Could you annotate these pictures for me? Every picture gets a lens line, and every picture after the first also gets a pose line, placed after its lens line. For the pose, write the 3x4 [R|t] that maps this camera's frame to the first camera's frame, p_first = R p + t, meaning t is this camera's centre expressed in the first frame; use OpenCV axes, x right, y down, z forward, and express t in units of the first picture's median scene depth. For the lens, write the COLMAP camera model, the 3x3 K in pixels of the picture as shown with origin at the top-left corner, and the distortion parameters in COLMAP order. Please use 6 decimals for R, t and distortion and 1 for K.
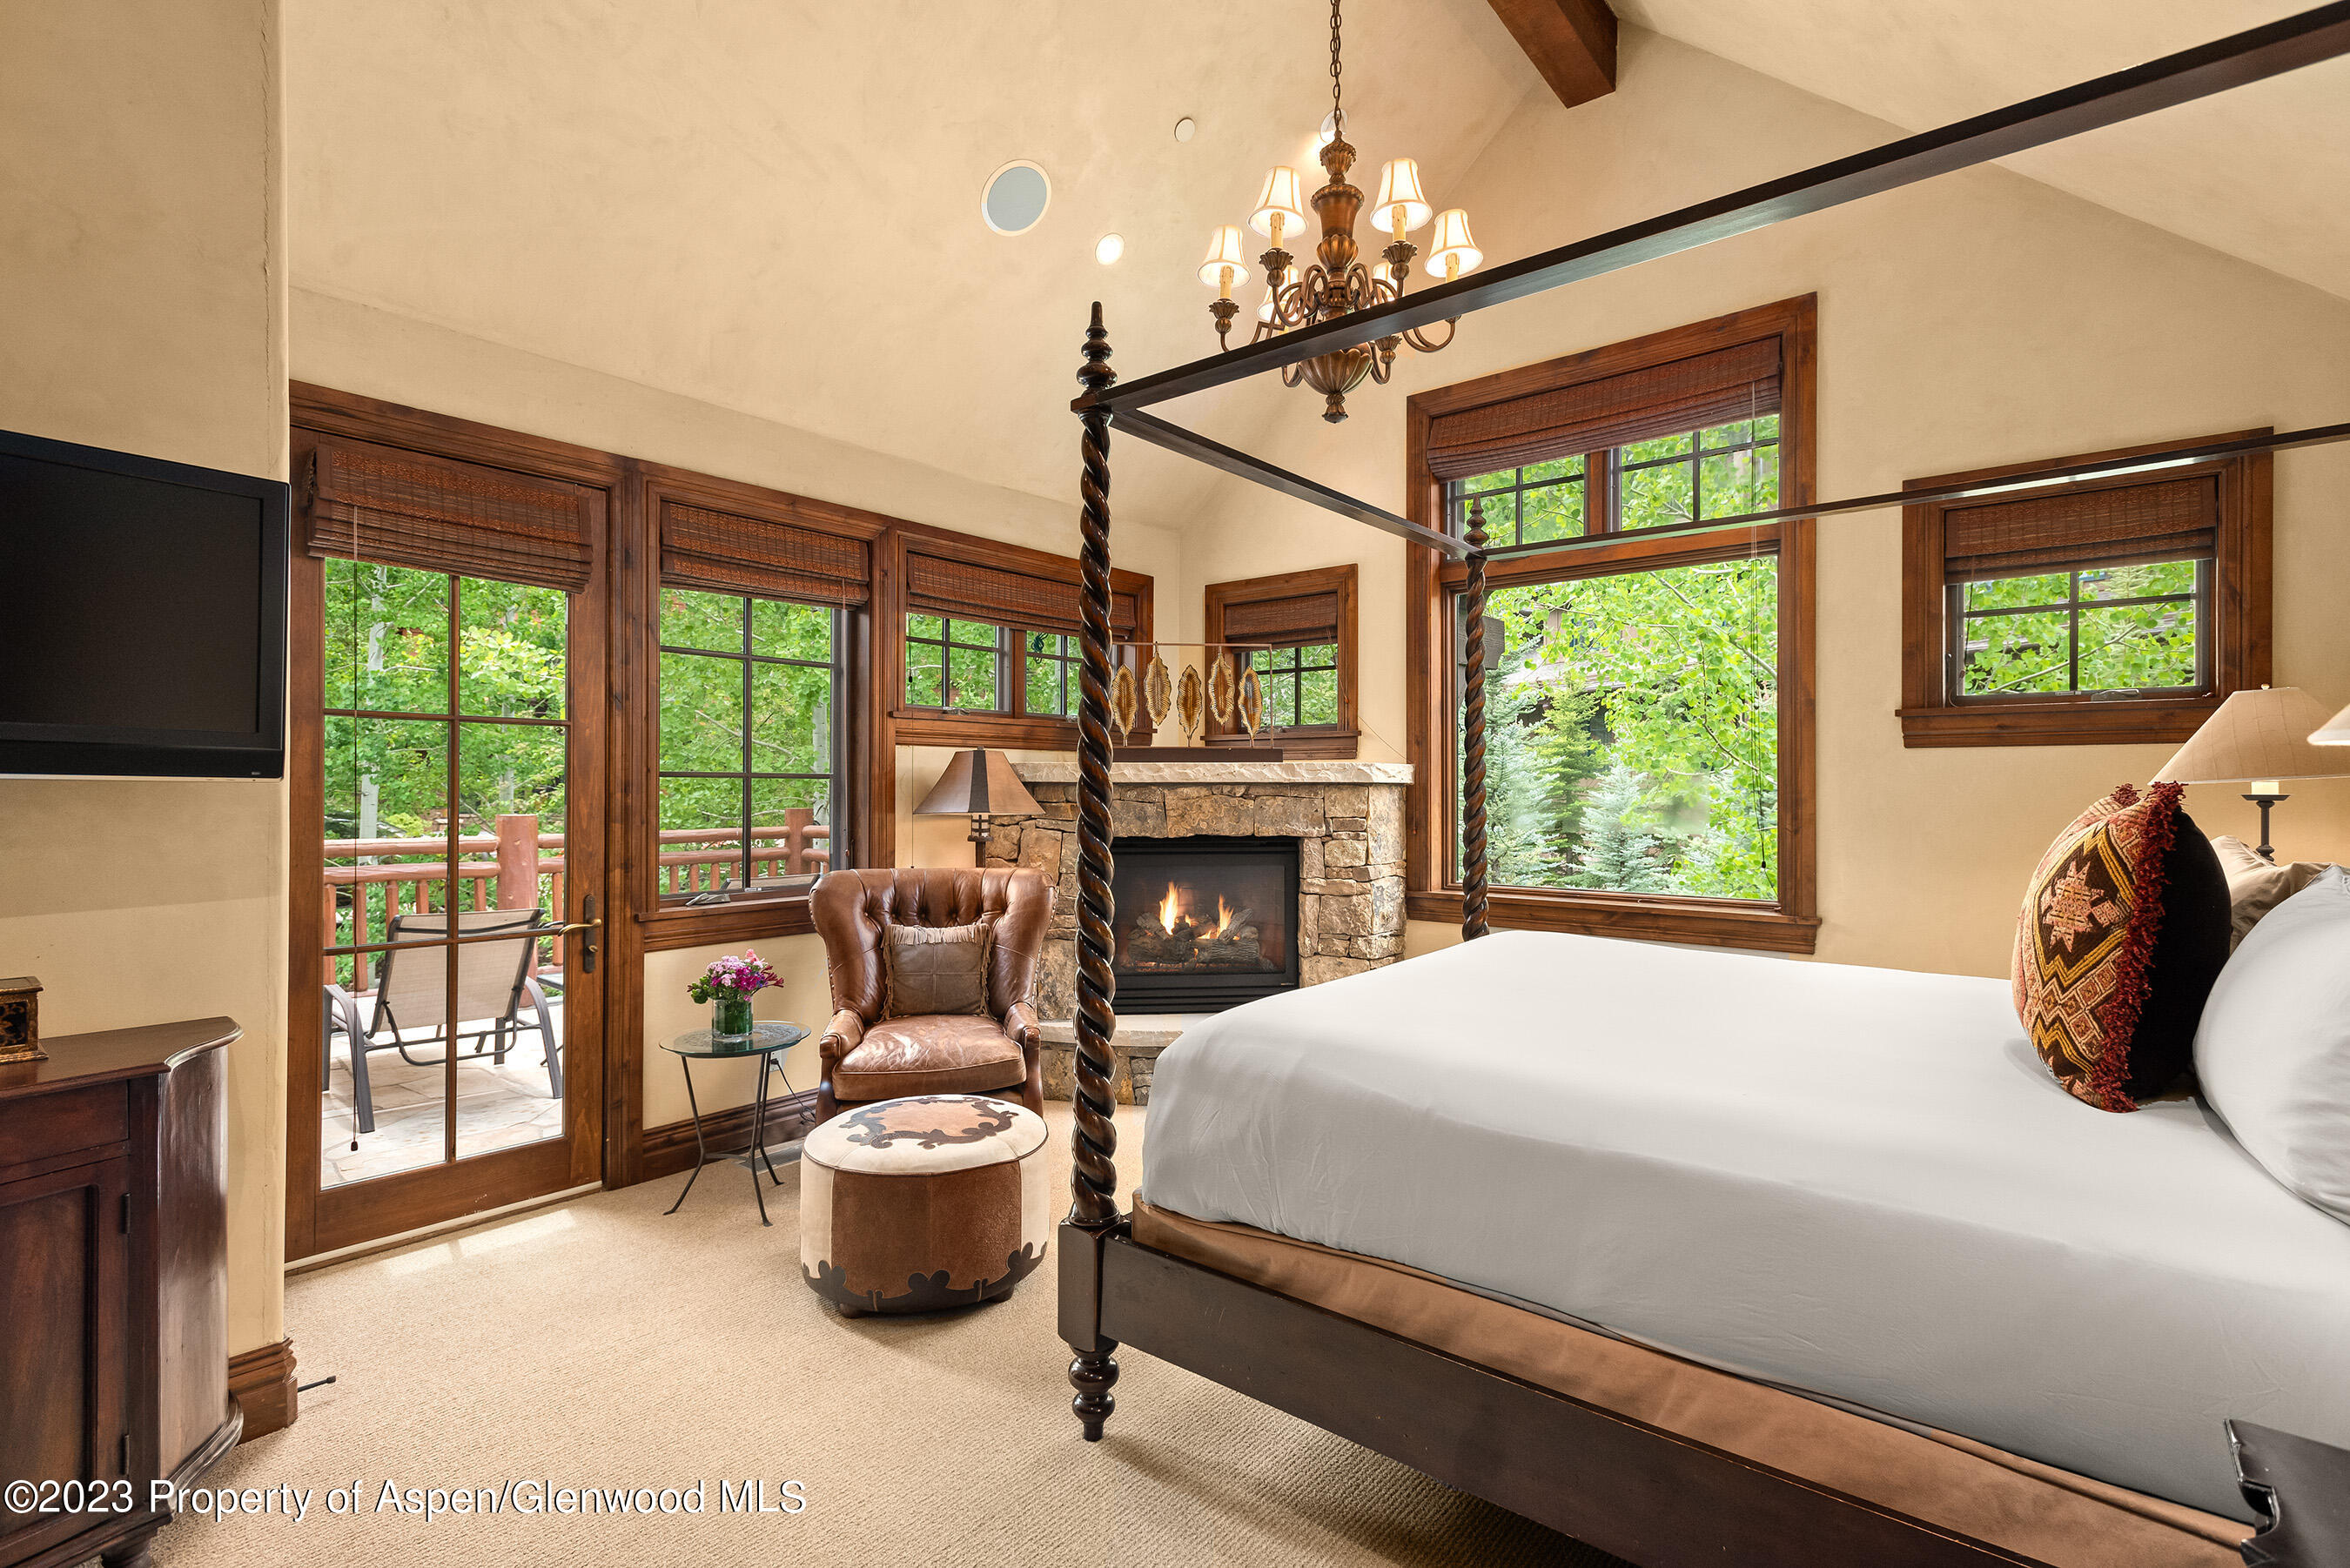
lens RADIAL K [[1101.2, 0, 1175.0], [0, 1101.2, 784.0], [0, 0, 1]] dist [0.014860, -0.000149]
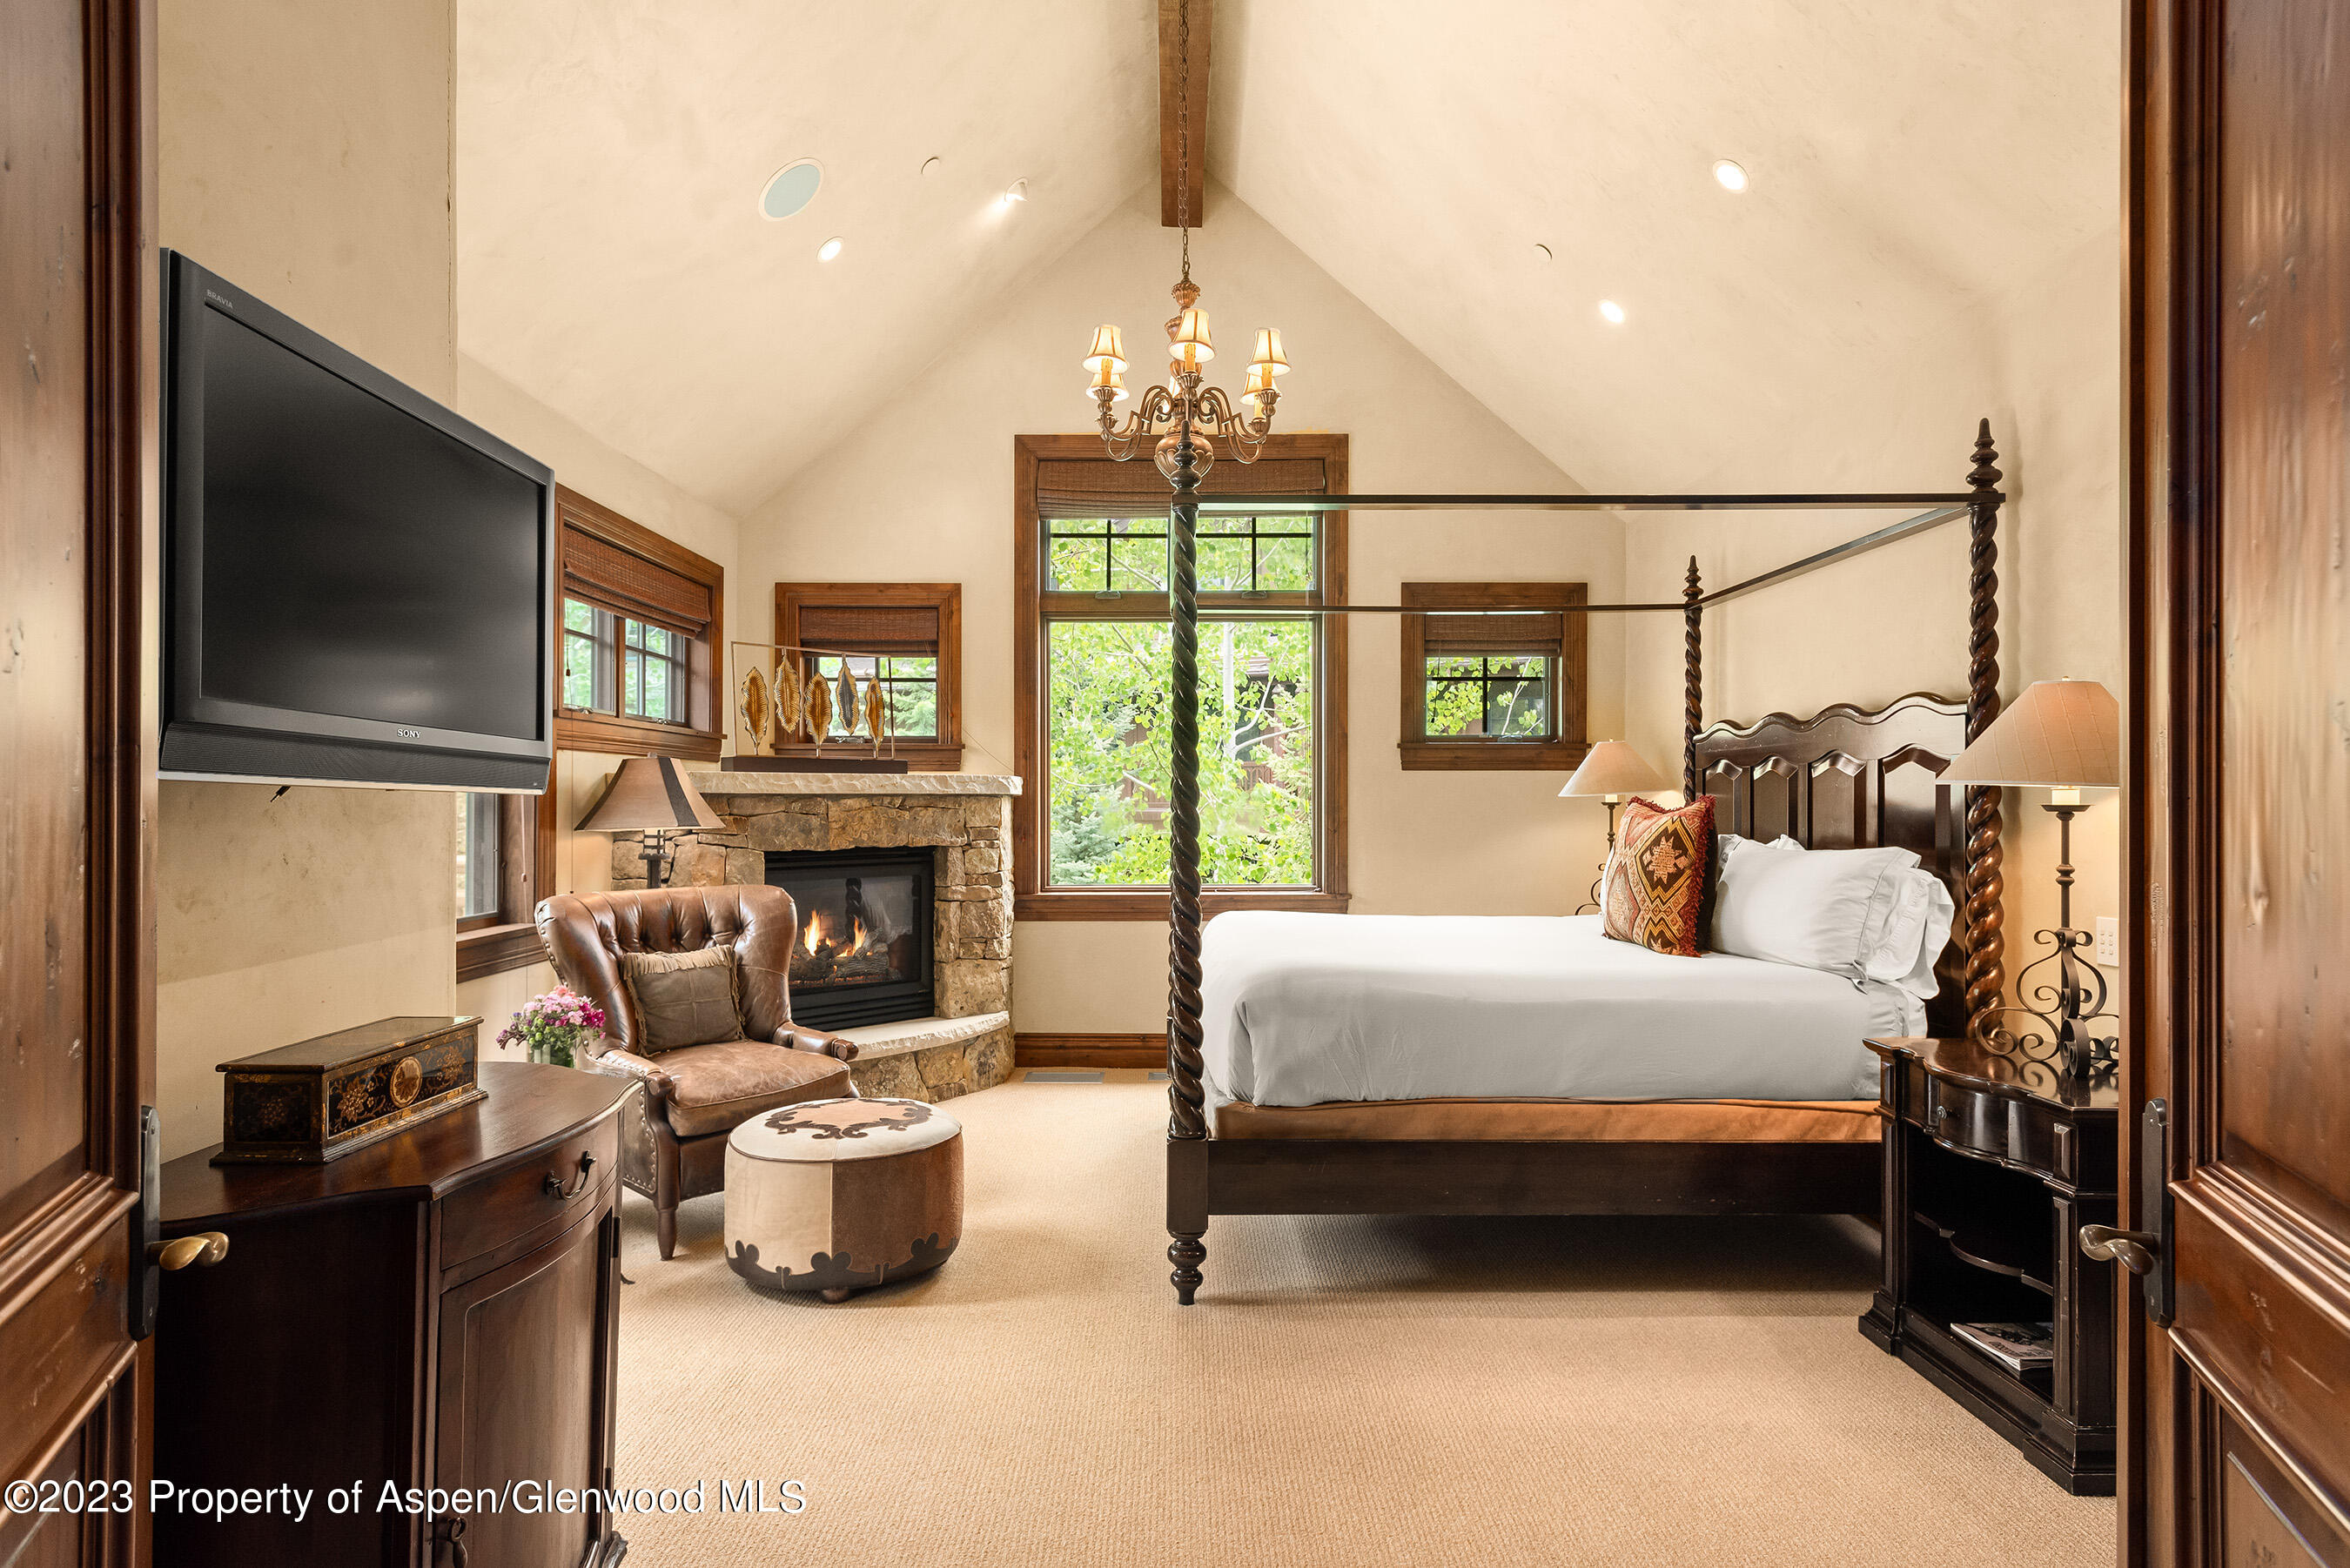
lens RADIAL K [[1272.4, 0, 1176.1], [0, 1272.4, 800.6], [0, 0, 1]] dist [0.004264, 0.000396]
pose [[0.776862, -0.002338, 0.629667, -0.482959], [-0.000366, 0.999991, 0.004164, -0.000267], [-0.629671, -0.003465, 0.776854, -0.066968]]
